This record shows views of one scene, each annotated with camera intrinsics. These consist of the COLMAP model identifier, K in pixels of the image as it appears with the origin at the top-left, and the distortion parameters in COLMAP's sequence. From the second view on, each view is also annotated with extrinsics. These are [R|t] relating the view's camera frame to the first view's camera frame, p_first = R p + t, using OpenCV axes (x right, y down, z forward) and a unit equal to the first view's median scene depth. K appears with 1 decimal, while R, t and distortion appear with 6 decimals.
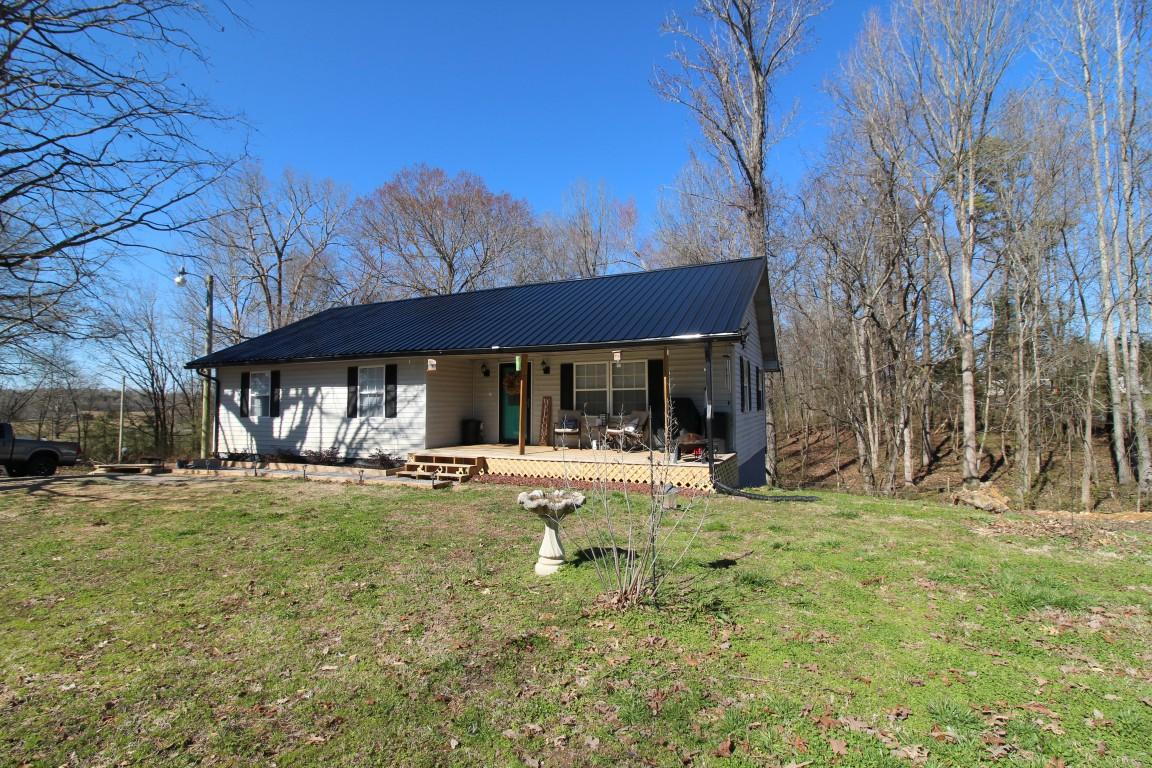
lens RADIAL K [[529.8, 0, 576.2], [0, 529.8, 376.7], [0, 0, 1]] dist [-0.002067, -0.012548]
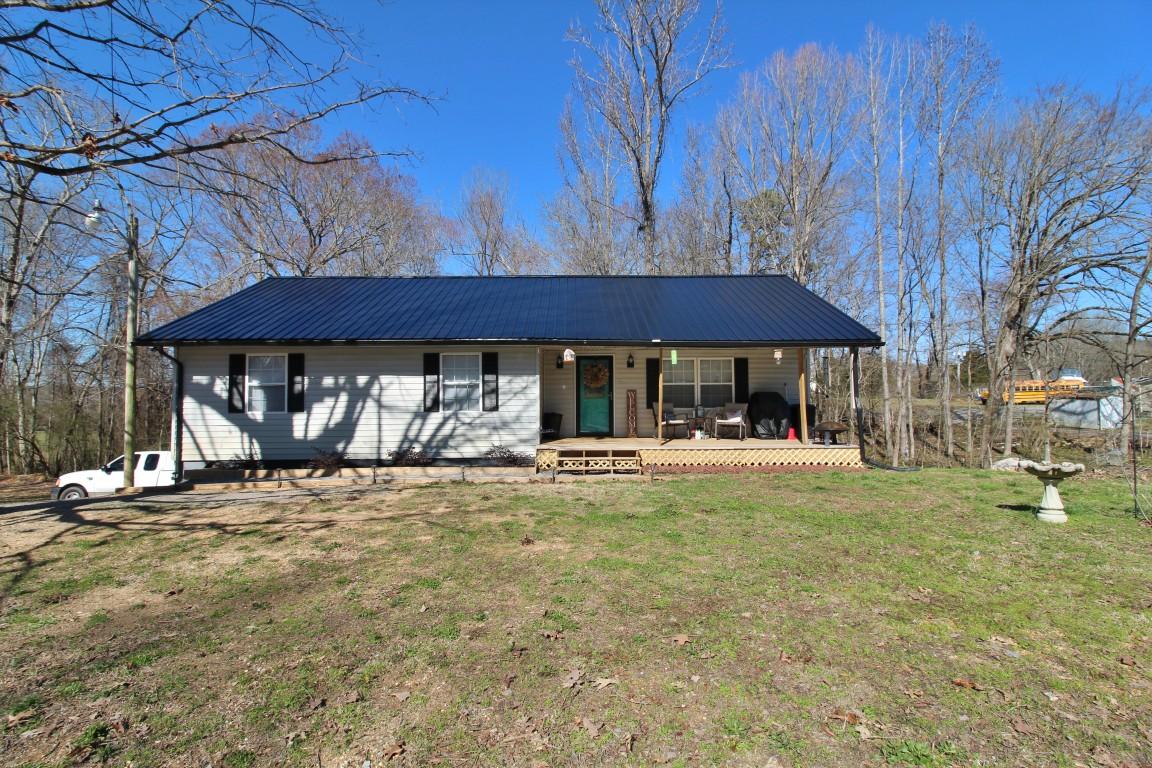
lens RADIAL K [[529.1, 0, 579.5], [0, 529.1, 377.9], [0, 0, 1]] dist [0.003326, -0.016678]
pose [[0.902929, 0.019642, 0.429341, -0.579486], [-0.024277, 0.999691, 0.005323, 0.011330], [-0.429103, -0.015229, 0.903127, 0.113802]]
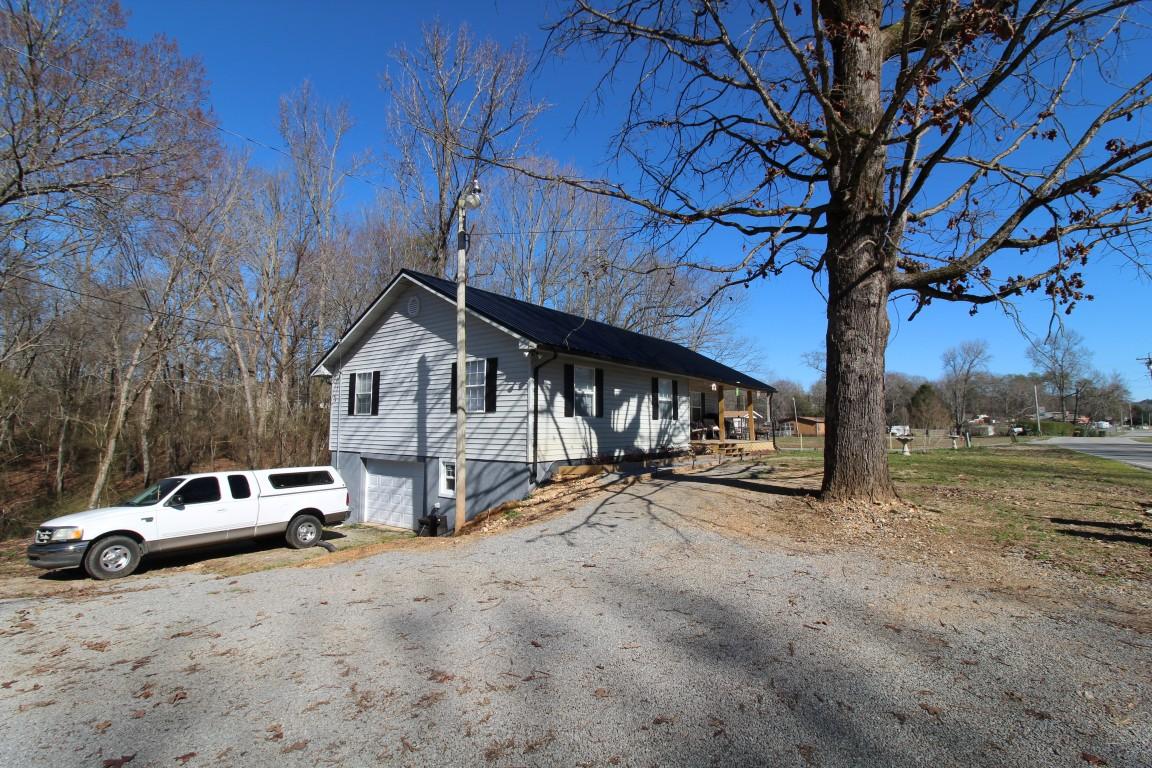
lens RADIAL K [[530.7, 0, 579.2], [0, 530.7, 376.8], [0, 0, 1]] dist [-0.000062, -0.013640]
pose [[0.227737, 0.103611, 0.968194, -1.656304], [-0.059325, 0.993952, -0.092413, 0.104404], [-0.971914, -0.036392, 0.232506, 0.892962]]
